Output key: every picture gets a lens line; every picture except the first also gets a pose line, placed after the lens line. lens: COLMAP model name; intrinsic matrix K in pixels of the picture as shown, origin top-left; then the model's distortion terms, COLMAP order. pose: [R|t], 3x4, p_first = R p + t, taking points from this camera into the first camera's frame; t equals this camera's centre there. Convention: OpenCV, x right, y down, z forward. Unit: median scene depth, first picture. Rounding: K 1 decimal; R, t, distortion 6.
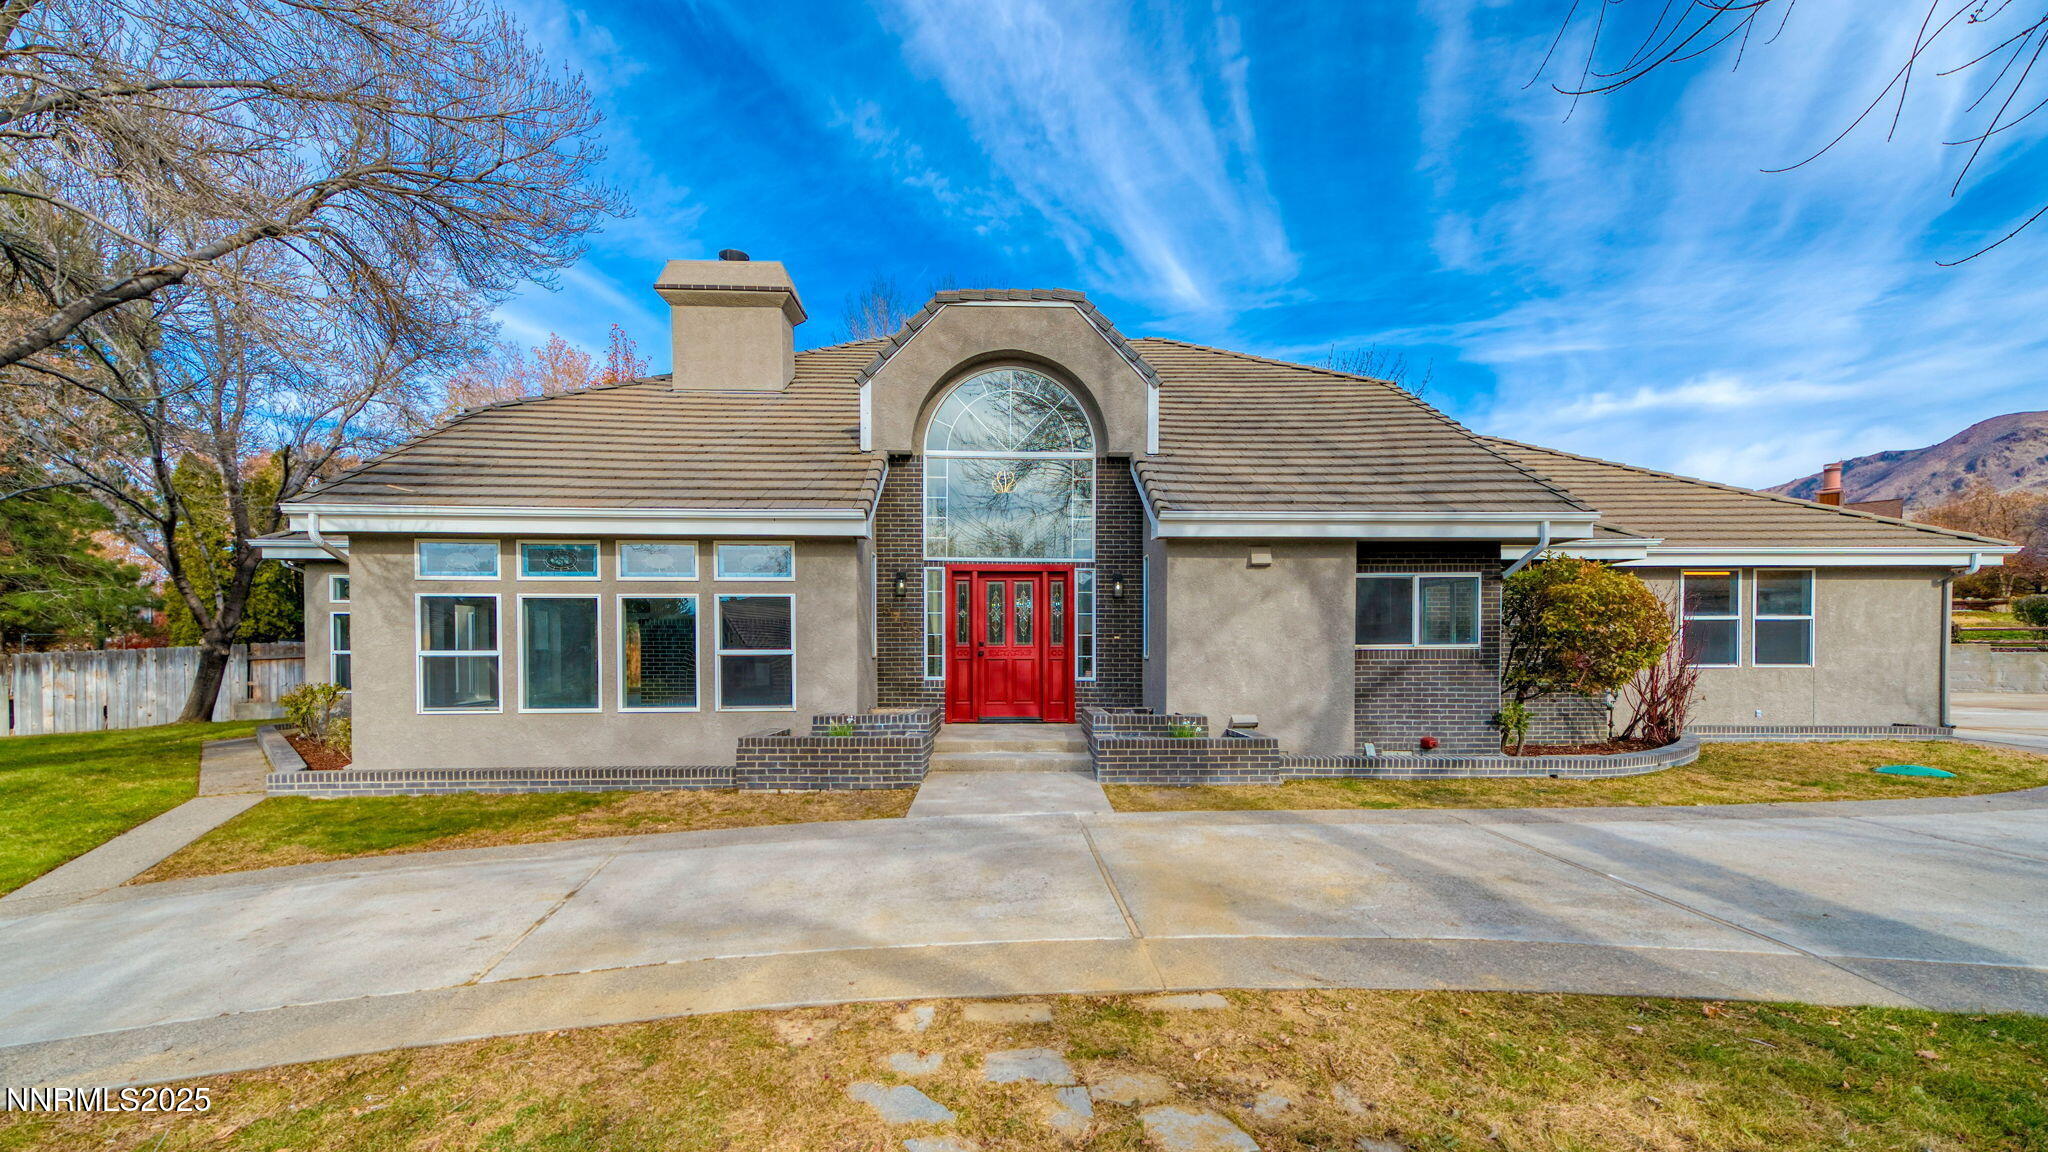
lens RADIAL K [[869.2, 0, 1025.1], [0, 869.2, 635.9], [0, 0, 1]] dist [0.030812, -0.000028]
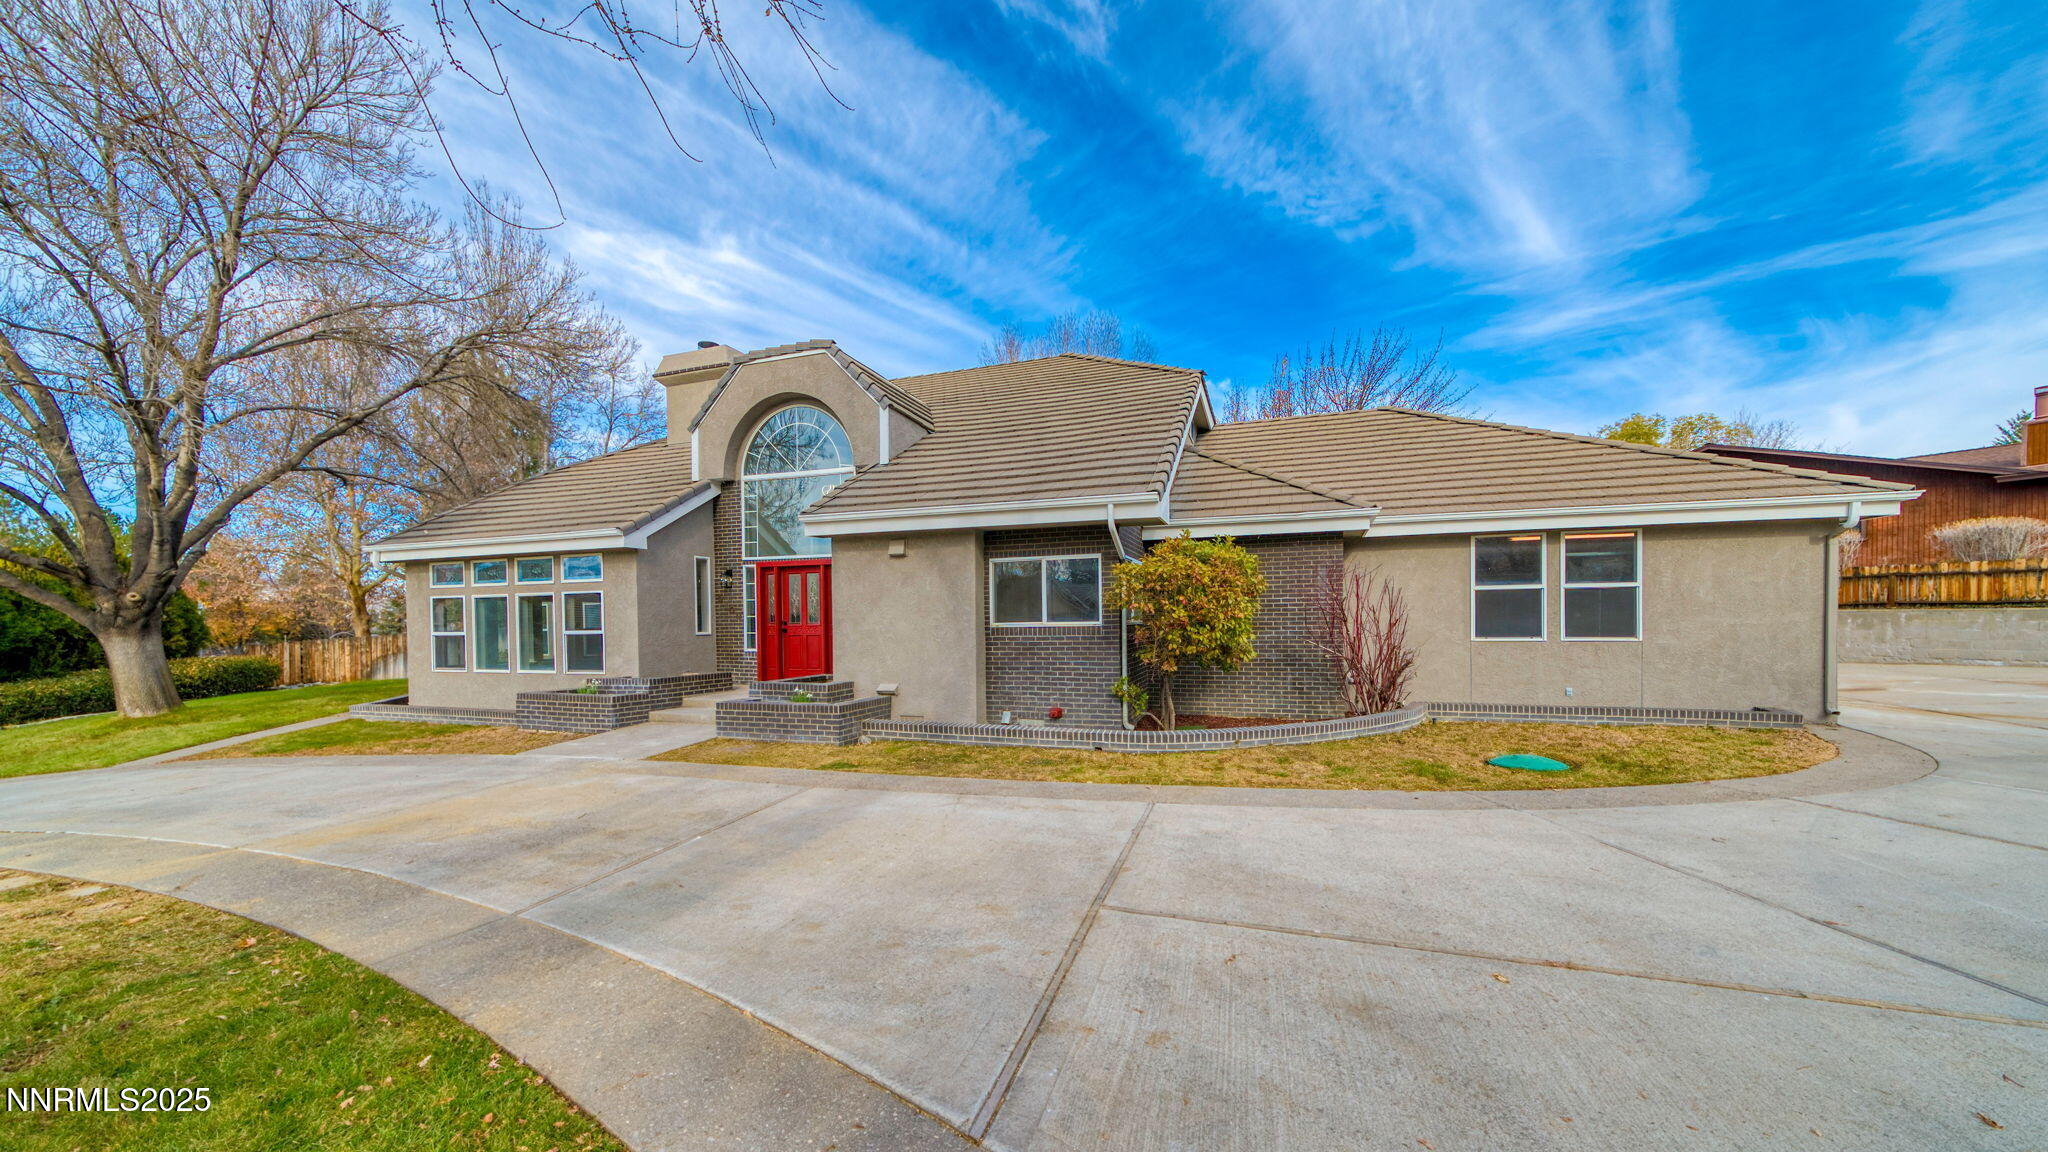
lens RADIAL K [[710.2, 0, 1026.4], [0, 710.2, 605.0], [0, 0, 1]] dist [-0.002515, -0.000418]
pose [[0.935255, -0.016249, -0.353601, 0.679065], [0.015123, 0.999868, -0.005948, -0.006555], [0.353651, 0.000215, 0.935377, 0.154651]]
